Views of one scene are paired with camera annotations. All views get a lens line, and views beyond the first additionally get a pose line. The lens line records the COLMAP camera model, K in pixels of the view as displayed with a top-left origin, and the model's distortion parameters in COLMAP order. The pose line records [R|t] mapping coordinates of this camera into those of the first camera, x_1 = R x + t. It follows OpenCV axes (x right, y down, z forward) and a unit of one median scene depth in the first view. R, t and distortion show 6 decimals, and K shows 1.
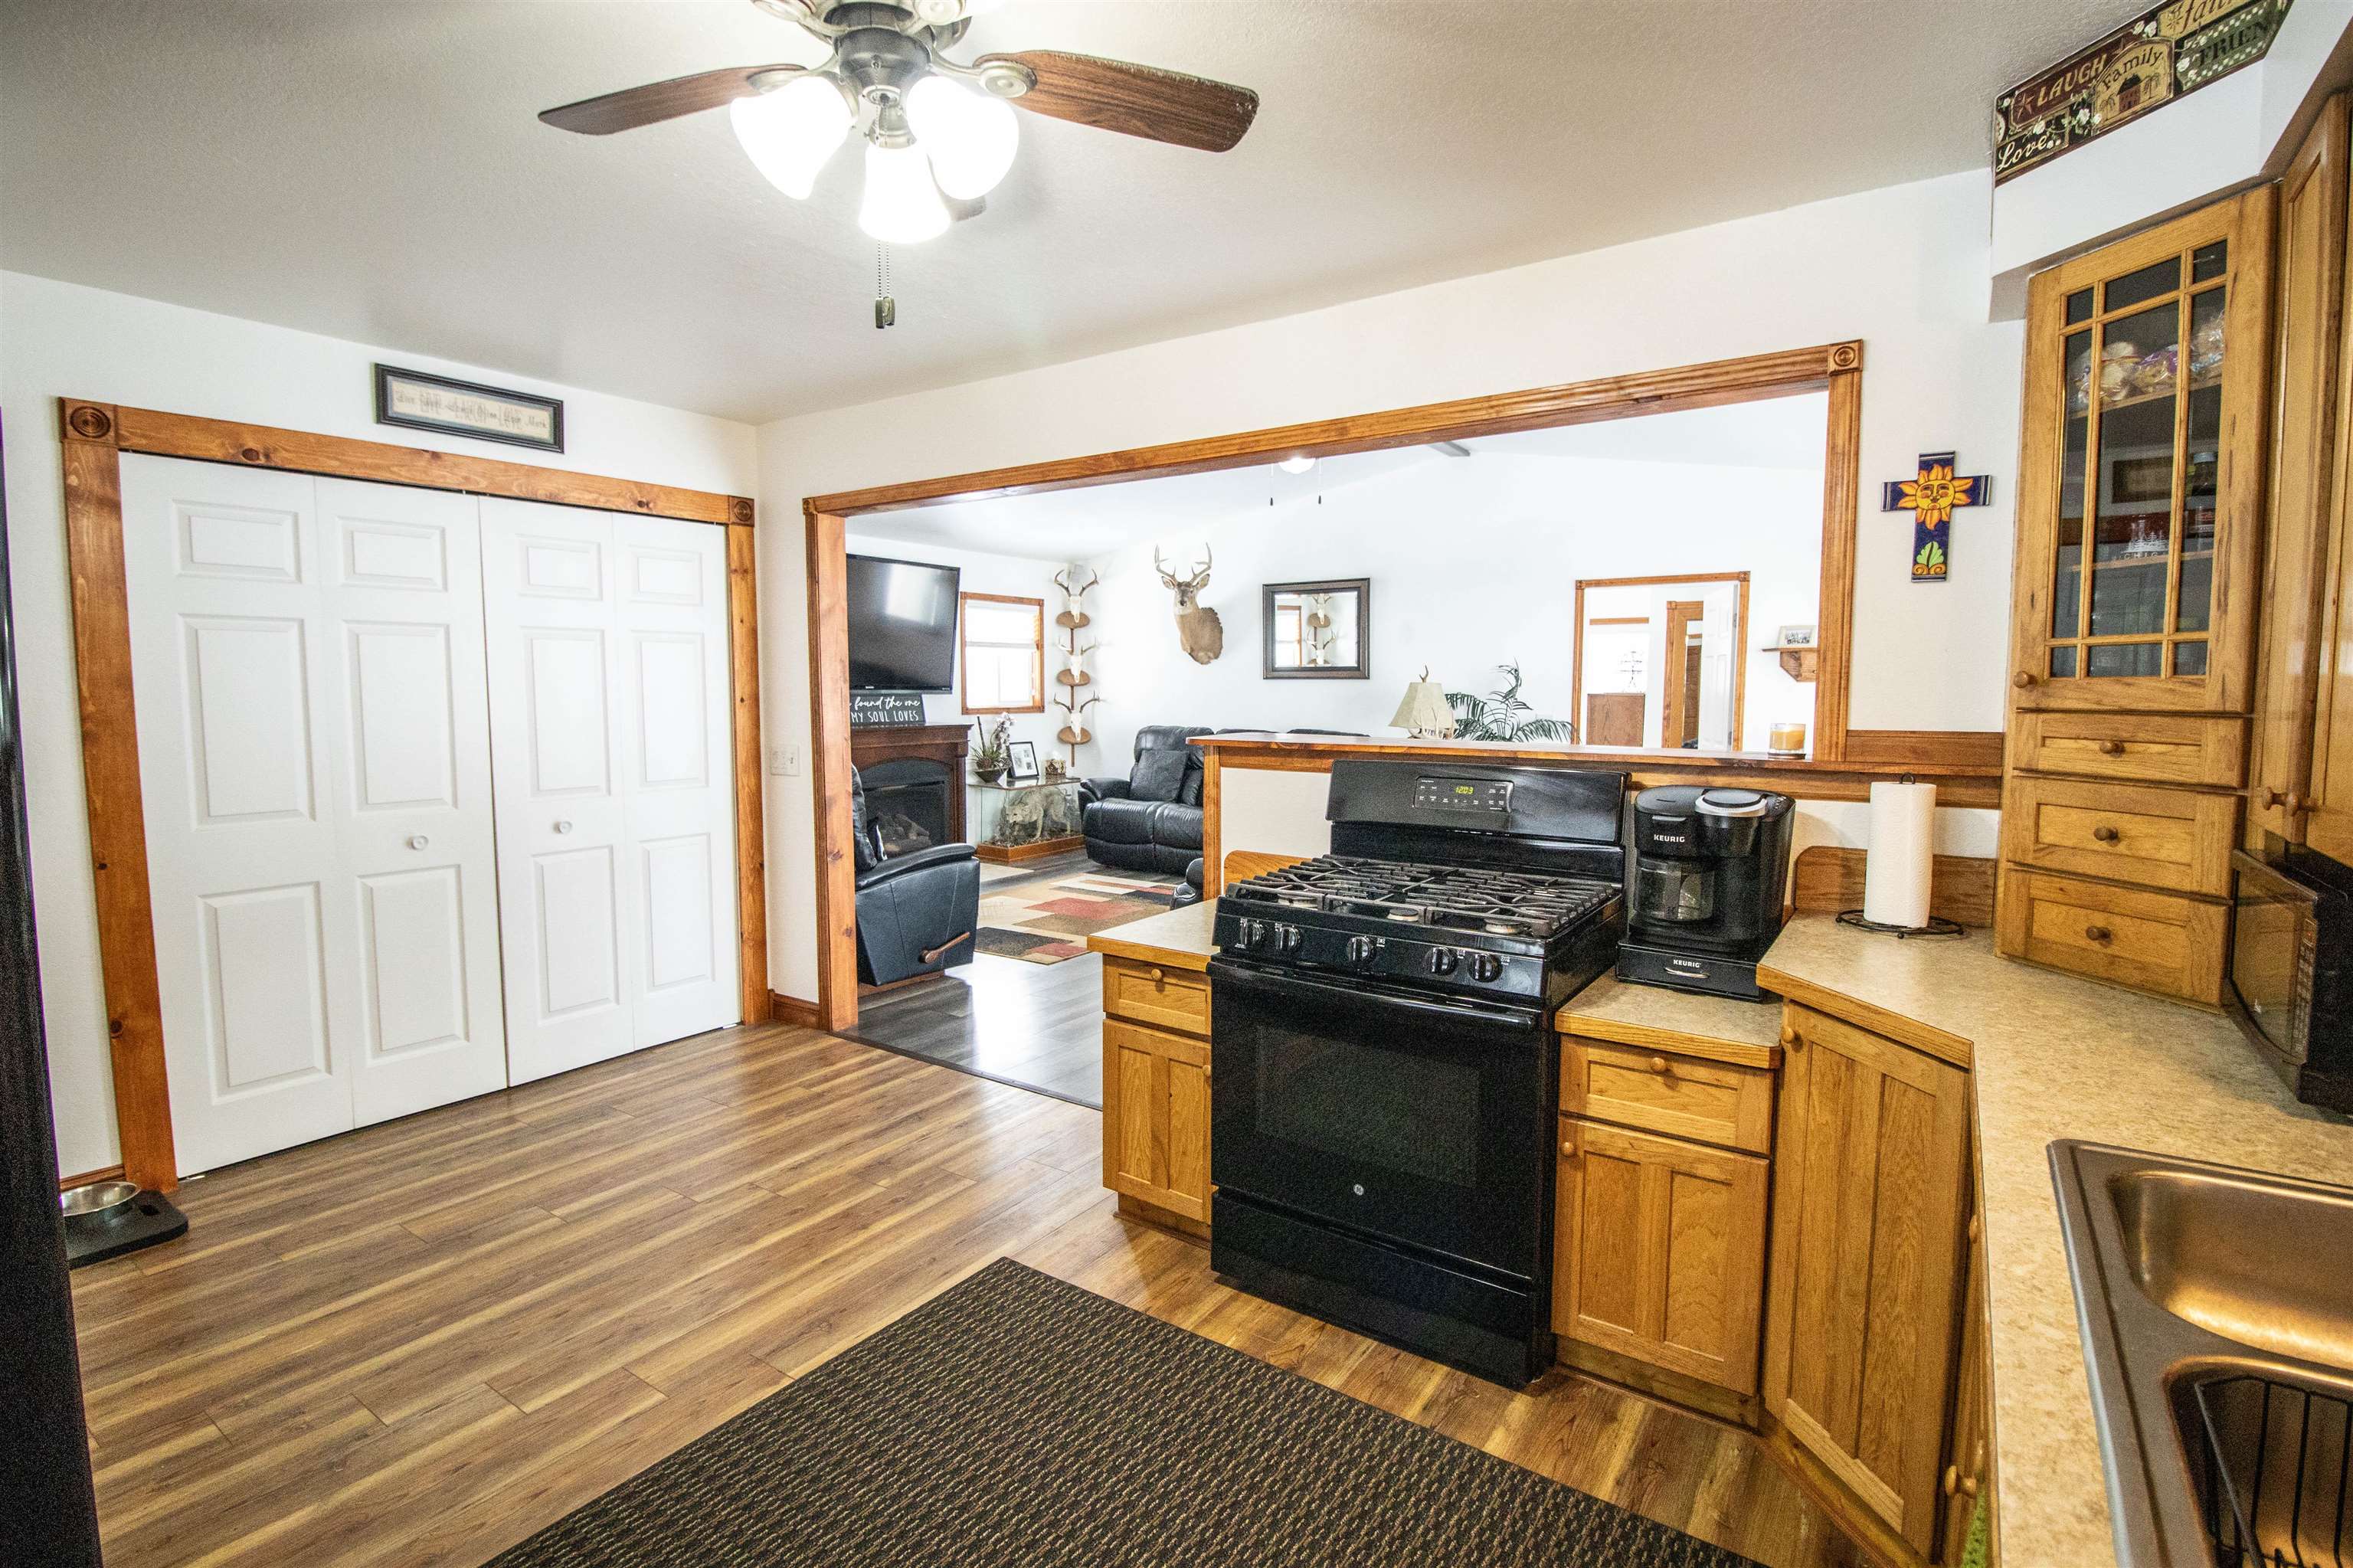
lens RADIAL K [[1114.5, 0, 1179.9], [0, 1114.5, 777.0], [0, 0, 1]] dist [-0.001519, -0.010353]
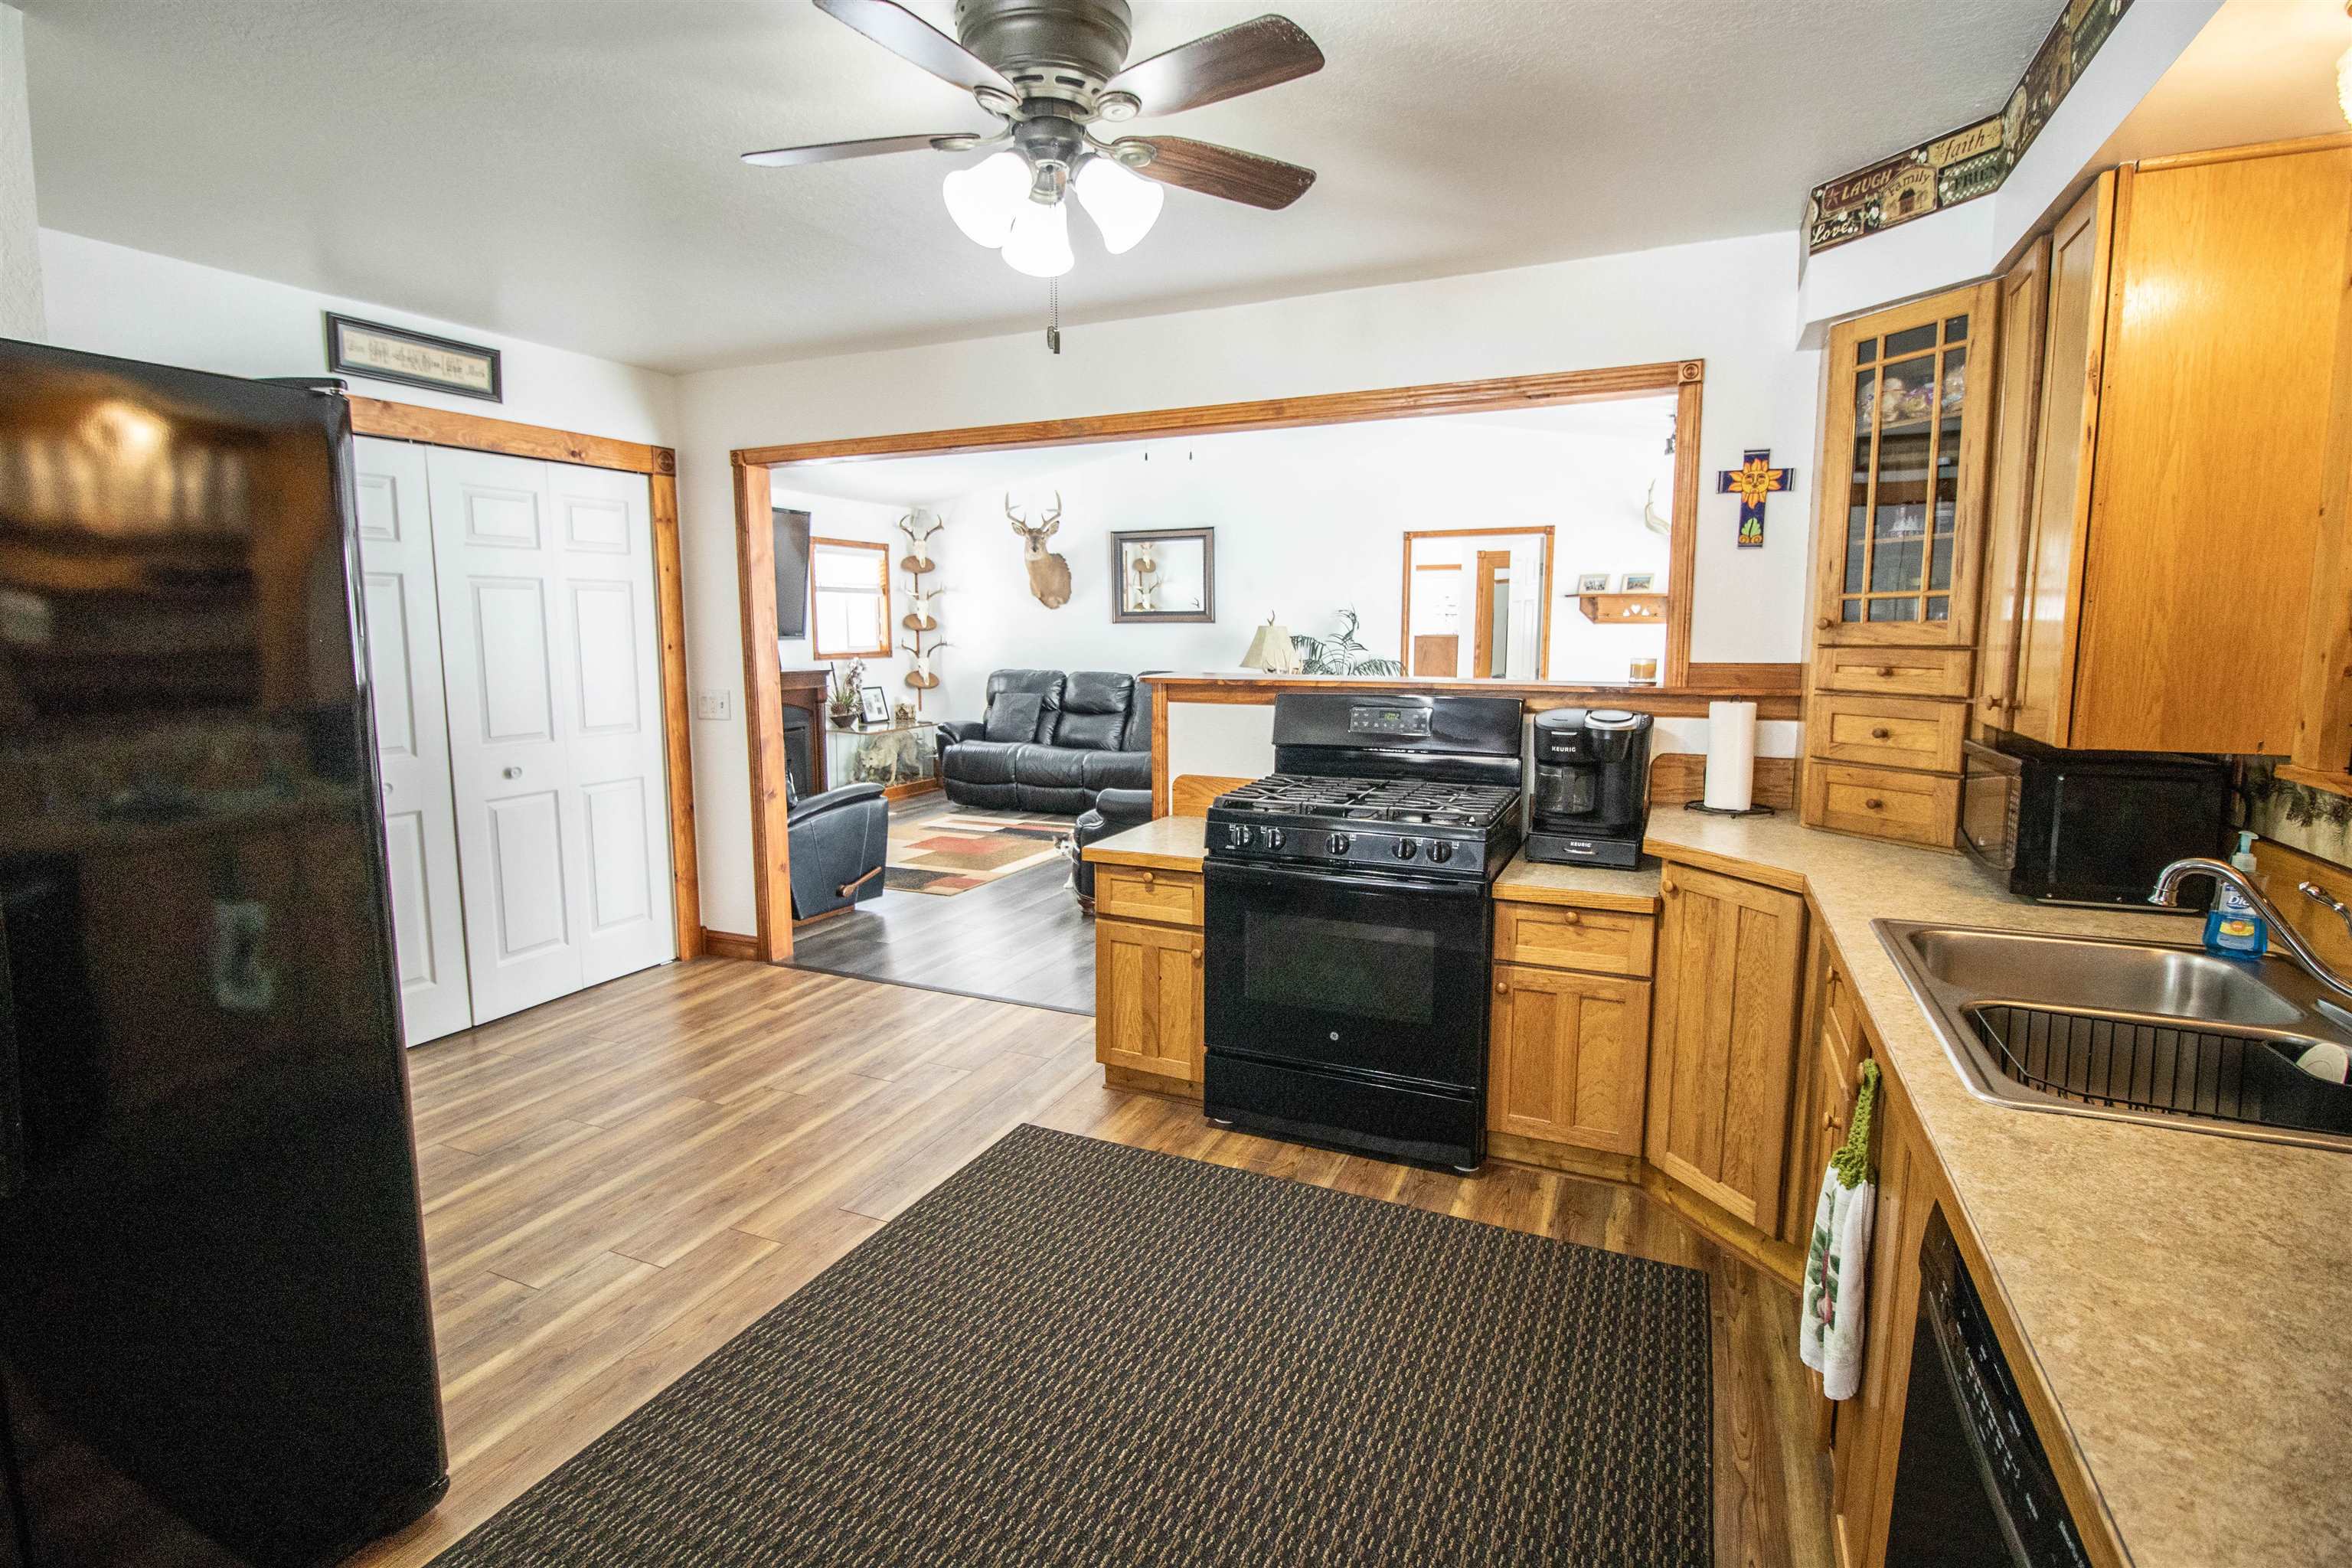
lens RADIAL K [[1131.2, 0, 1155.3], [0, 1131.2, 773.7], [0, 0, 1]] dist [0.002801, -0.012522]
pose [[0.985558, -0.026634, 0.167230, -0.246626], [0.018975, 0.998704, 0.047230, 0.013402], [-0.168271, -0.043374, 0.984786, -0.206840]]
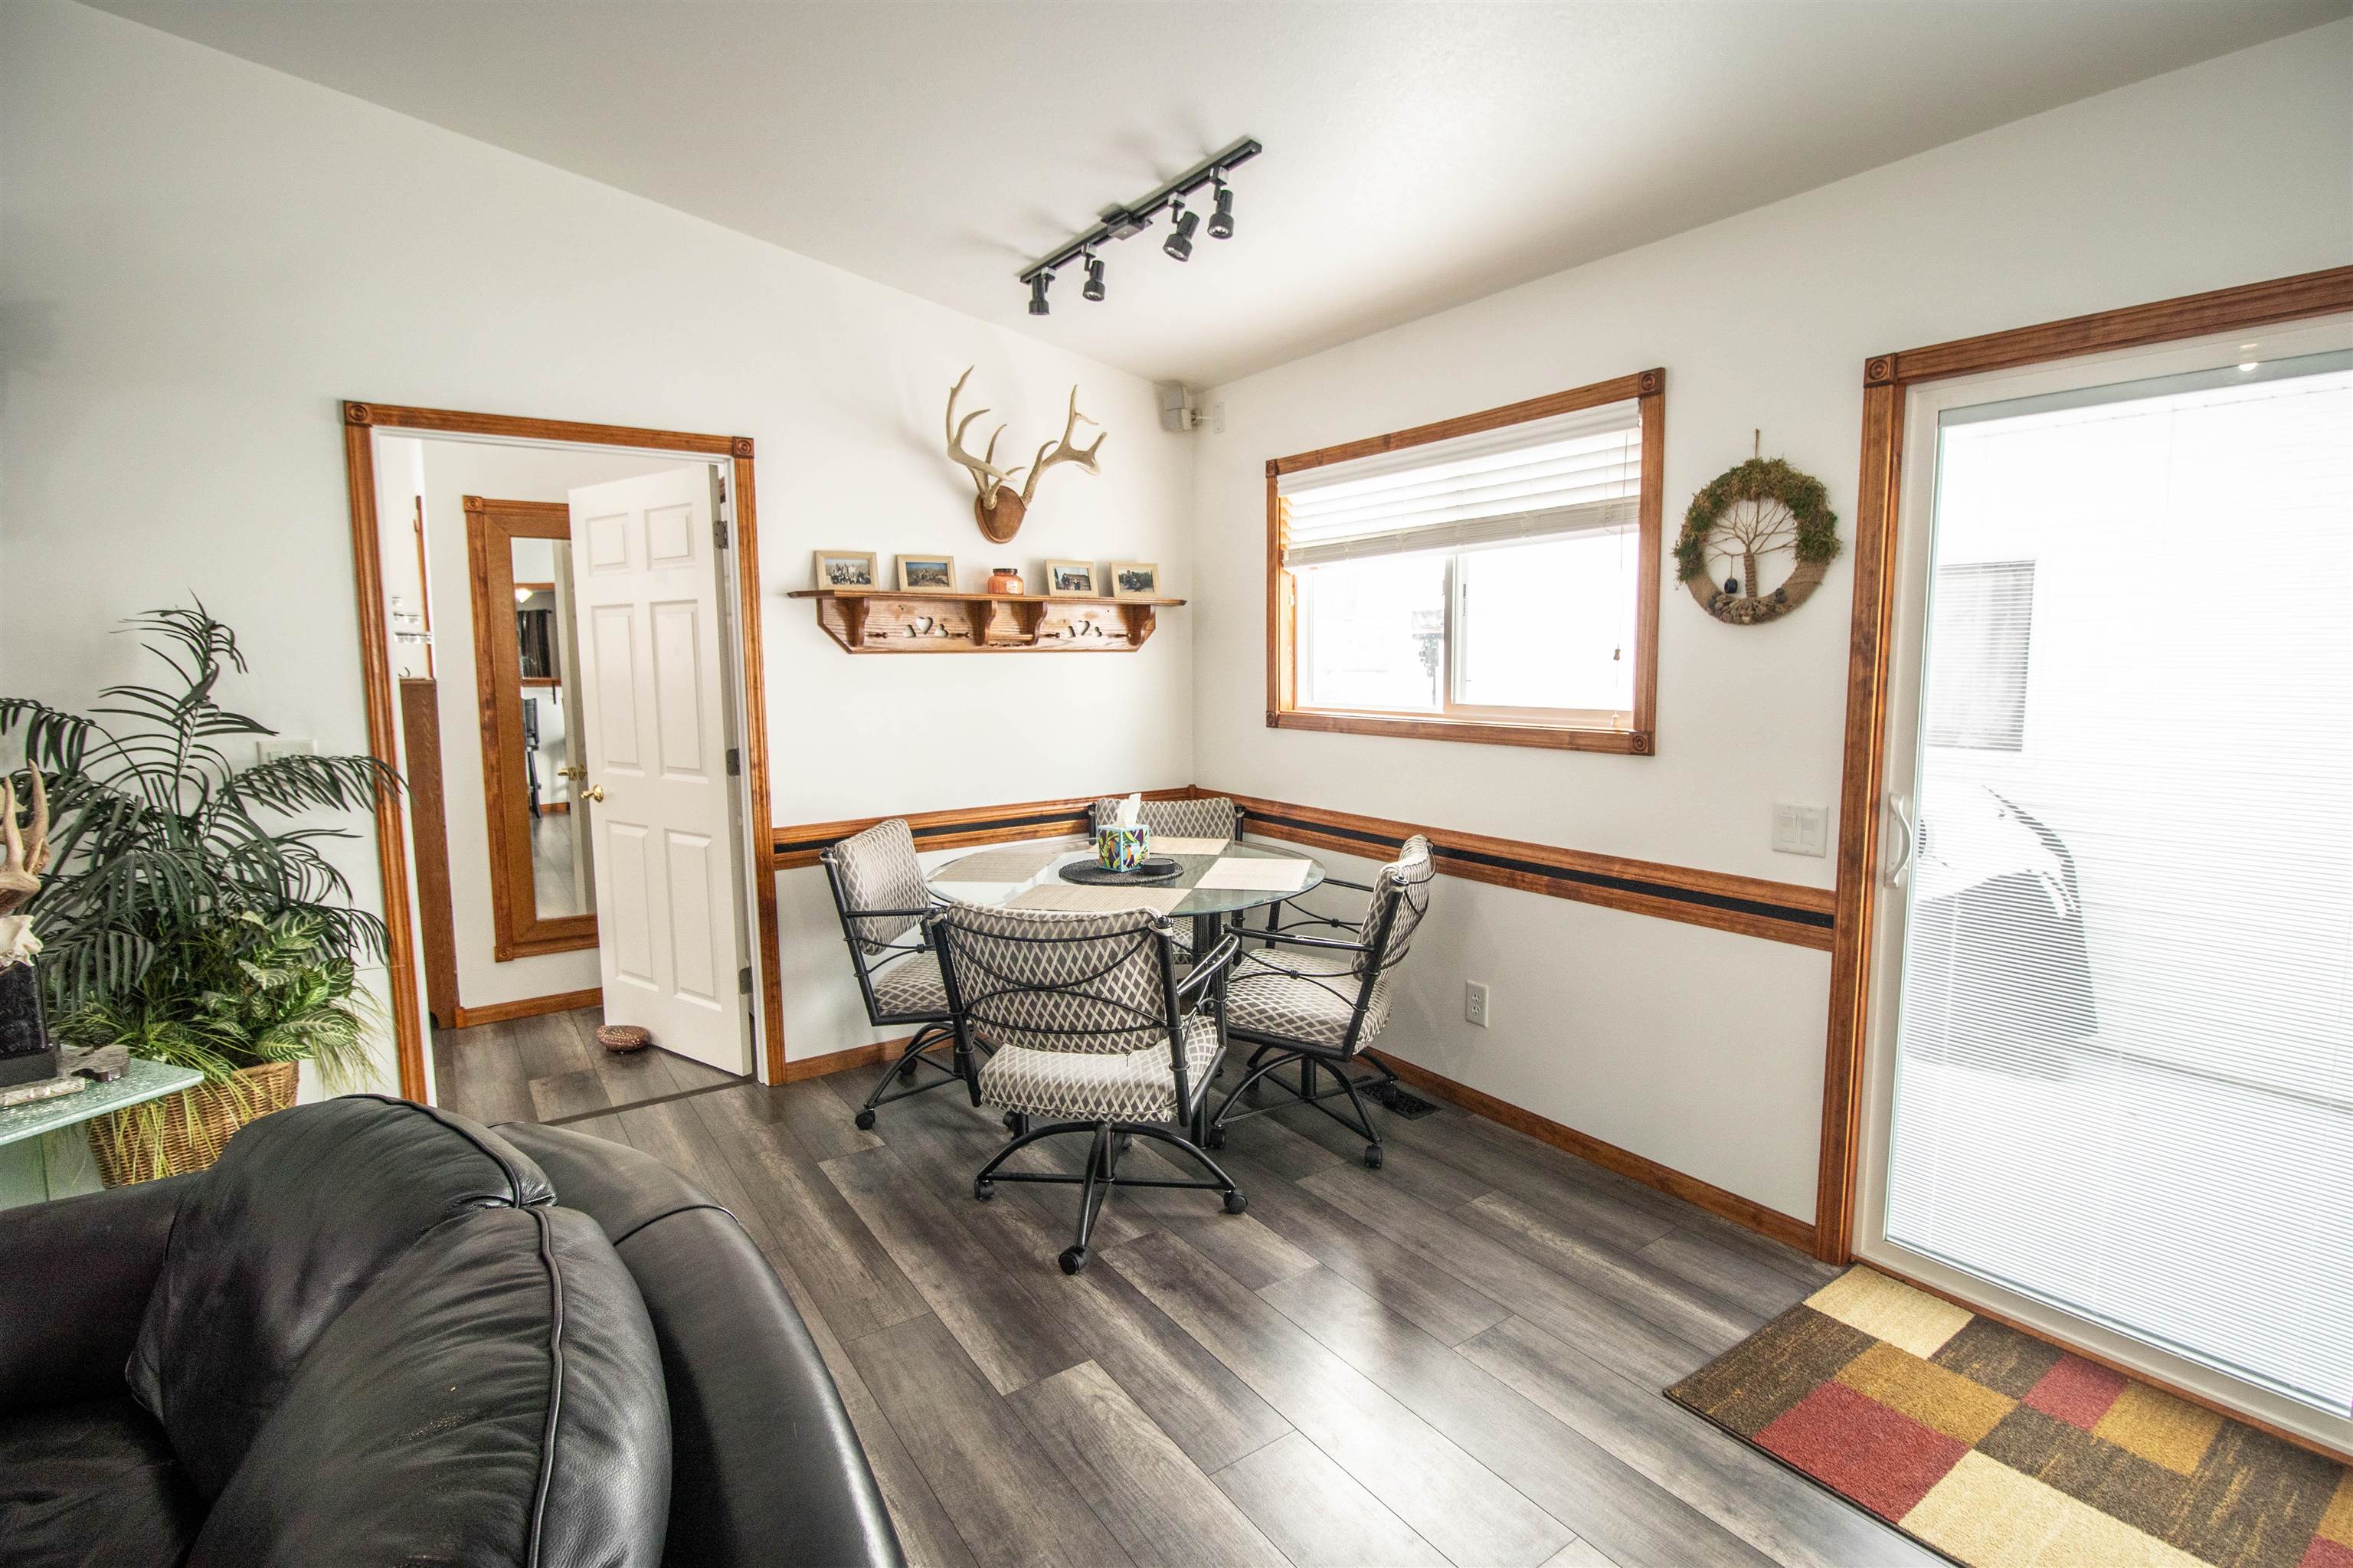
lens RADIAL K [[1114.5, 0, 1179.9], [0, 1114.5, 777.0], [0, 0, 1]] dist [-0.001519, -0.010353]
pose [[0.351369, -0.108389, 0.929942, 0.246178], [0.087058, 0.992755, 0.082816, -0.158597], [-0.932181, 0.051860, 0.358259, 1.856057]]
